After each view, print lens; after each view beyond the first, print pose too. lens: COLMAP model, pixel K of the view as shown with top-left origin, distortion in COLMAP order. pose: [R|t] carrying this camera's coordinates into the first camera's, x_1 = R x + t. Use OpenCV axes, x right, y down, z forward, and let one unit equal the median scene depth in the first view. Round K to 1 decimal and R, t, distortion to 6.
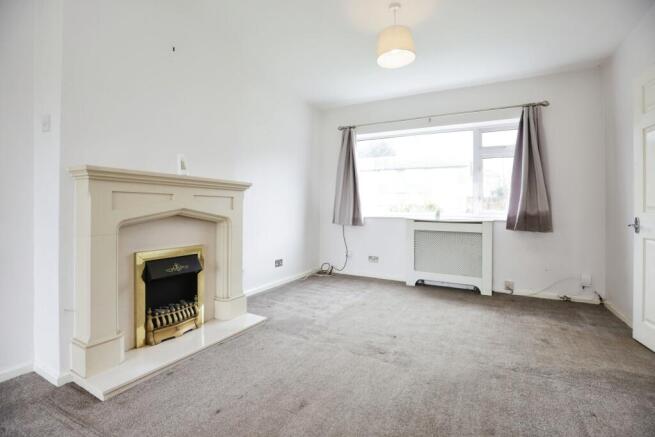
lens RADIAL K [[310.8, 0, 324.1], [0, 310.8, 219.2], [0, 0, 1]] dist [-0.028390, 0.000809]
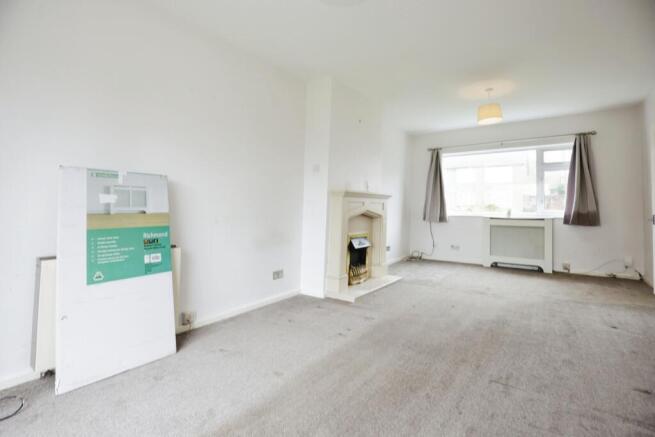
lens RADIAL K [[312.1, 0, 325.1], [0, 312.1, 217.4], [0, 0, 1]] dist [-0.030579, 0.006872]
pose [[0.990659, -0.001907, -0.136353, -0.253704], [0.000834, 0.999968, -0.007924, 0.012370], [0.136363, 0.007737, 0.990629, -0.464249]]
